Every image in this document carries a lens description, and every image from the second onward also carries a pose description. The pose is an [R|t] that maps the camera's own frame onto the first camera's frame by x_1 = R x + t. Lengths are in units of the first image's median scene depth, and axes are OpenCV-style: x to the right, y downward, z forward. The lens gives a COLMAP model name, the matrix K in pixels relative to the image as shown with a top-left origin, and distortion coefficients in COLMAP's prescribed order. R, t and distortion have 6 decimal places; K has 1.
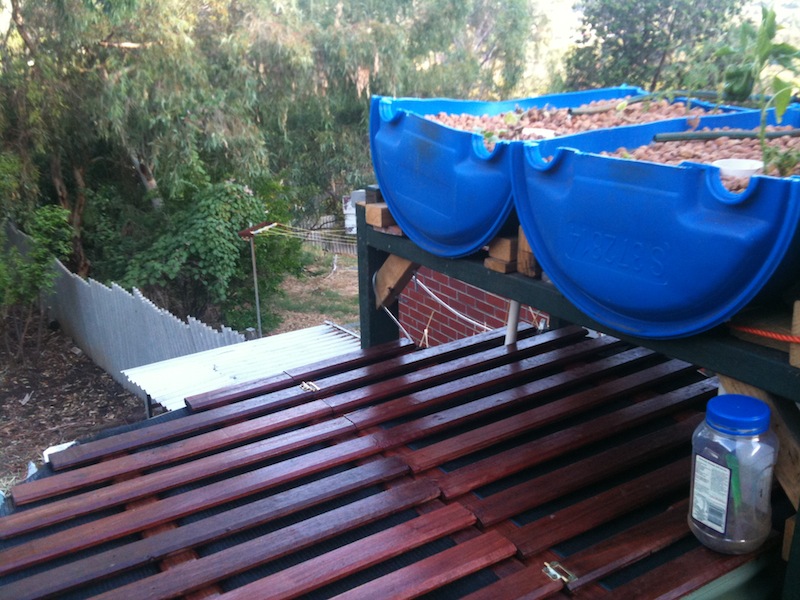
lens RADIAL K [[835.7, 0, 402.2], [0, 835.7, 320.6], [0, 0, 1]] dist [0.185114, -0.446346]
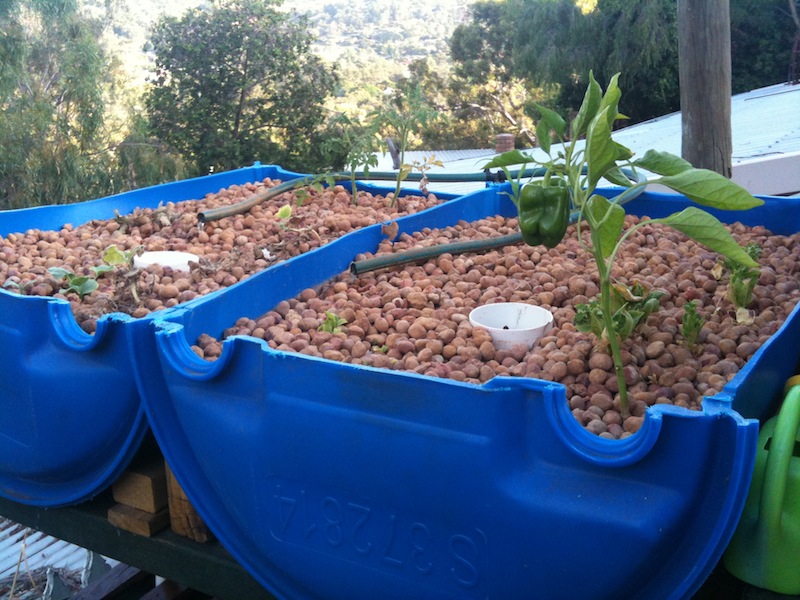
lens RADIAL K [[855.1, 0, 383.9], [0, 855.1, 296.5], [0, 0, 1]] dist [0.002781, -0.055798]
pose [[0.899676, -0.134388, 0.415358, 0.040145], [0.162676, 0.986117, -0.033304, -0.139773], [-0.405116, 0.097532, 0.909048, 0.338491]]
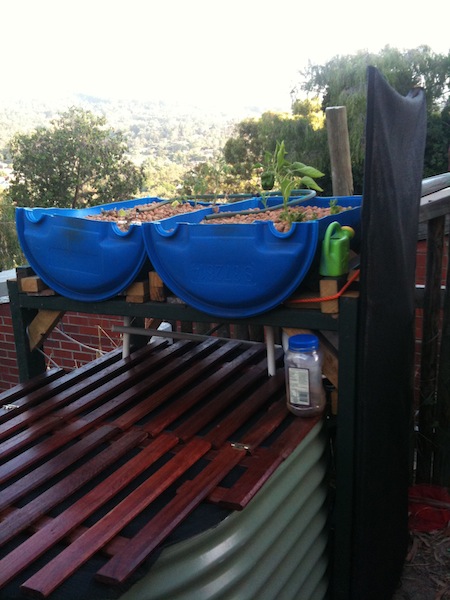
lens RADIAL K [[641.3, 0, 225.0], [0, 641.3, 300.0], [0, 0, 1]] dist [0.002781, -0.055798]
pose [[0.863044, -0.134987, 0.486759, -0.288610], [0.198487, 0.976746, -0.081056, 0.059797], [-0.464498, 0.166570, 0.869768, -0.136922]]
